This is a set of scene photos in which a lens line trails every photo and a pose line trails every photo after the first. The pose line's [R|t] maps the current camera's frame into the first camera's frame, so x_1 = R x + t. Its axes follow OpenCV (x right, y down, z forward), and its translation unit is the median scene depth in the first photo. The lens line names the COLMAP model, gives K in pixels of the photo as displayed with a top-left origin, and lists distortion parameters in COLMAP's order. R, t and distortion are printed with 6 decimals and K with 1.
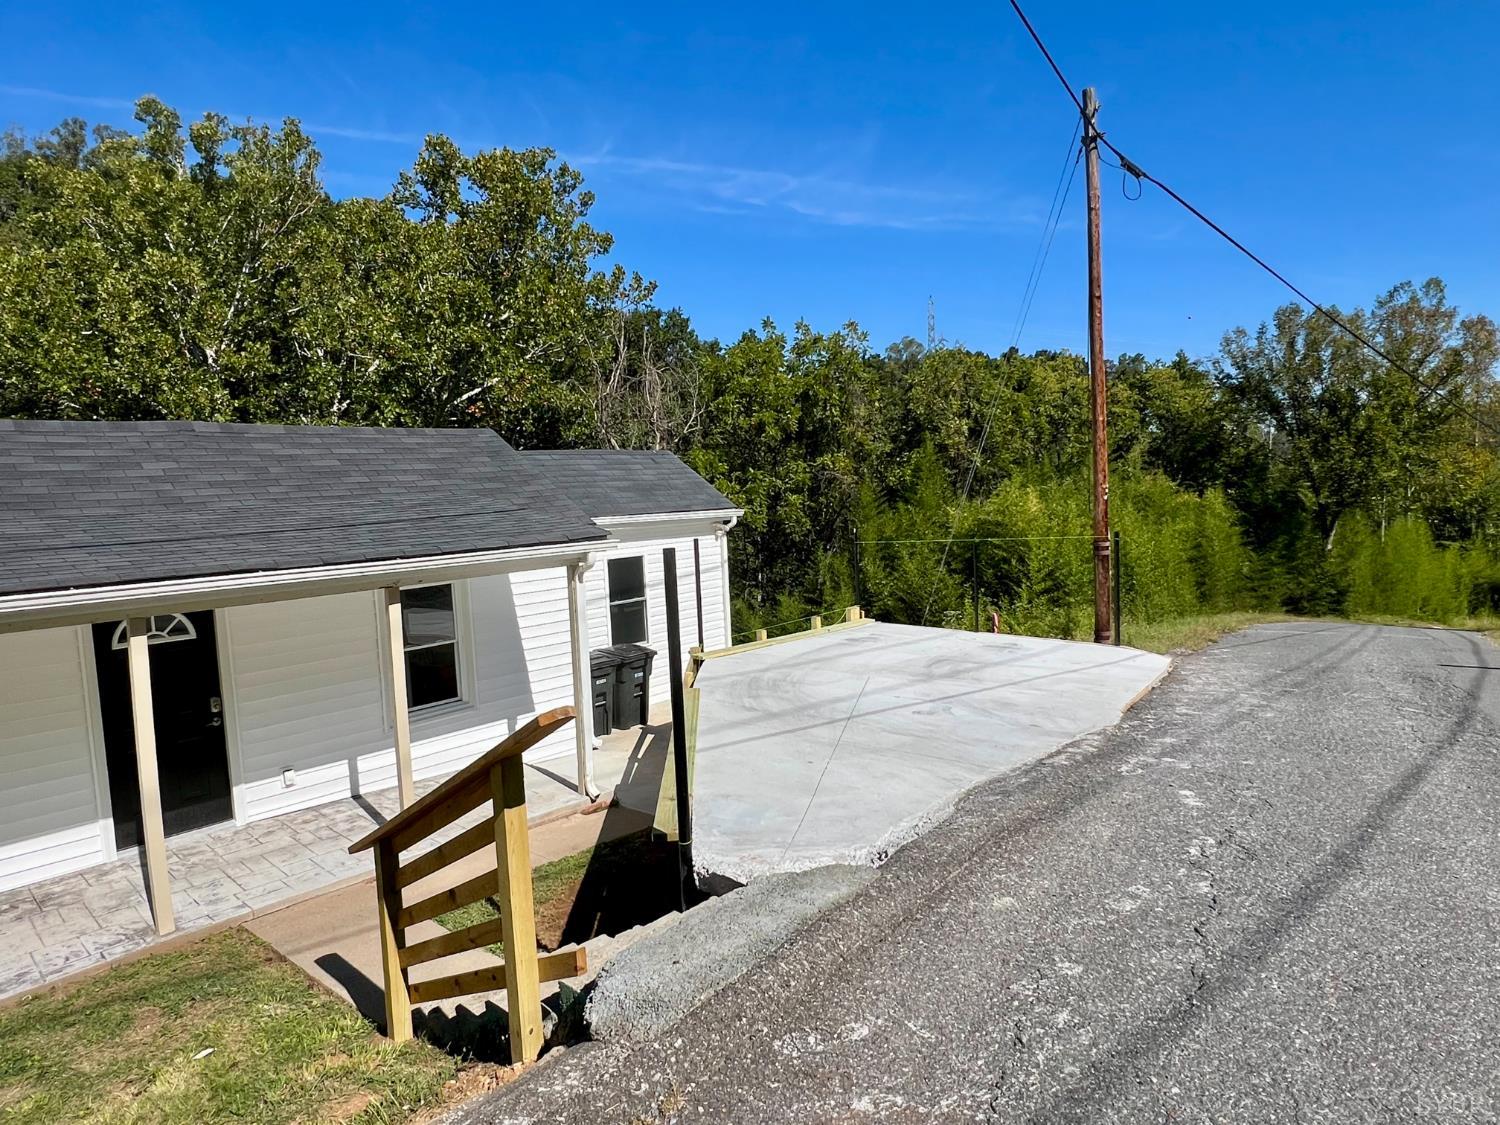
lens RADIAL K [[890.5, 0, 750.0], [0, 890.5, 562.5], [0, 0, 1]] dist [-0.000699, -0.000034]
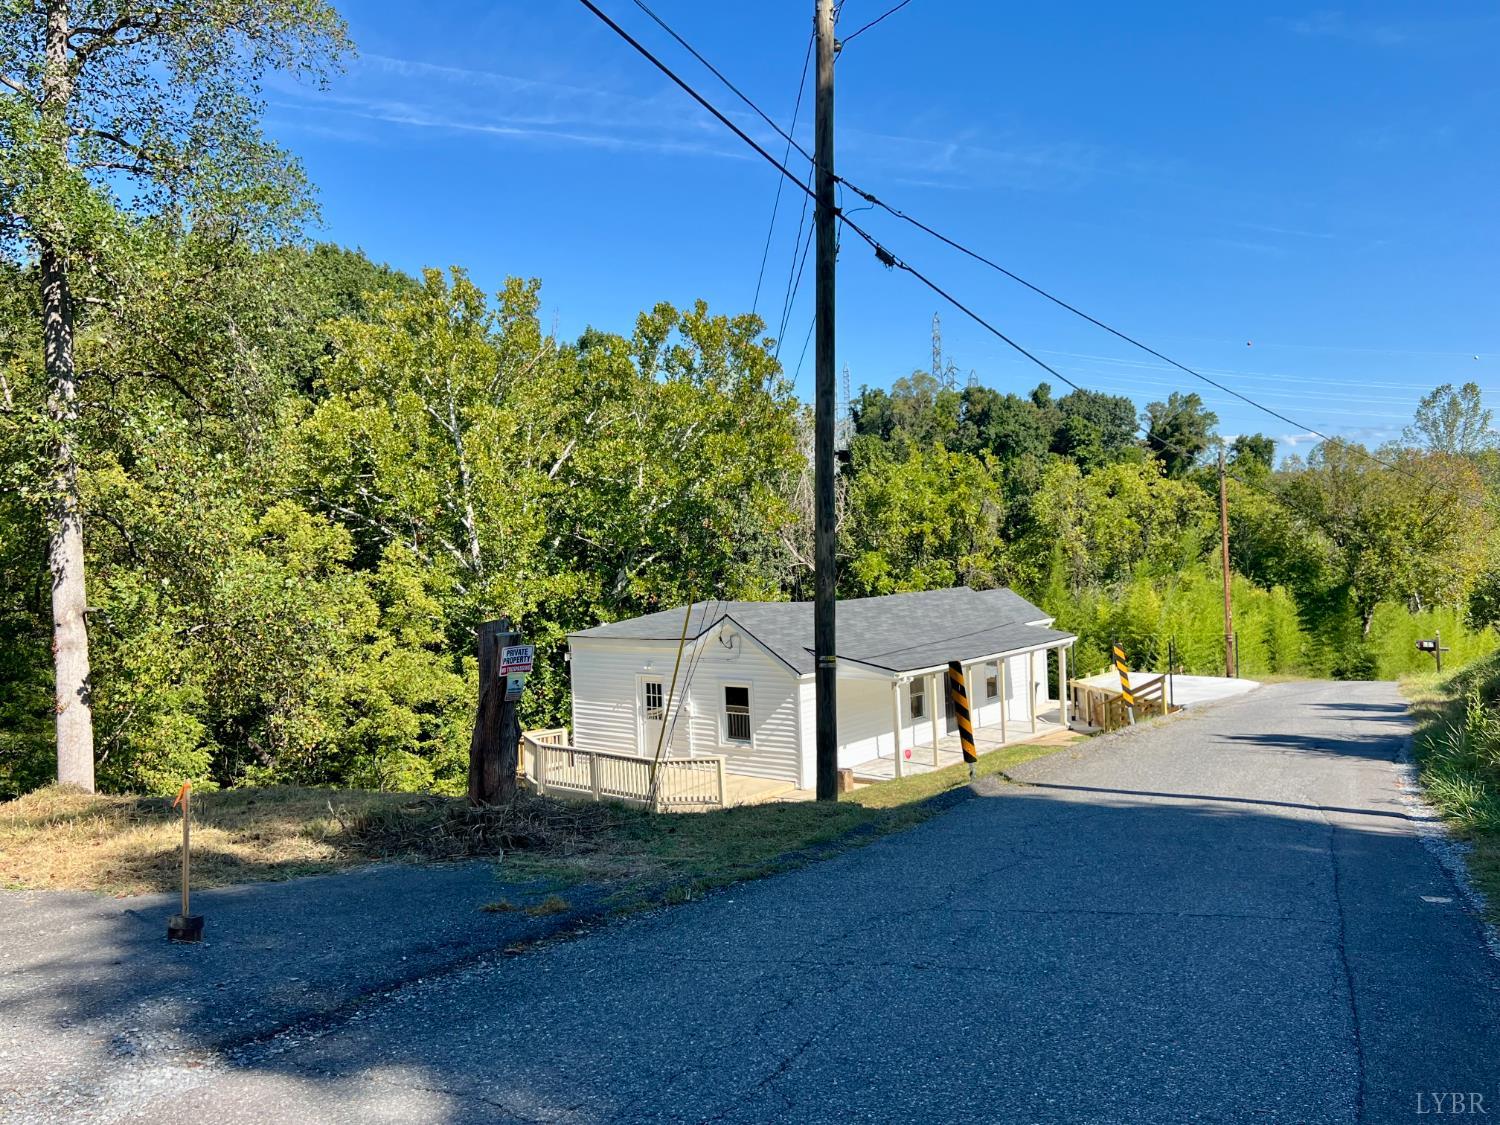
lens RADIAL K [[1361.0, 0, 750.0], [0, 1361.0, 562.5], [0, 0, 1]] dist [0.078405, -0.001055]
pose [[0.994097, 0.000161, 0.108494, -0.418737], [0.006464, 0.998134, -0.060714, -0.000682], [-0.108302, 0.061057, 0.992241, -0.824802]]
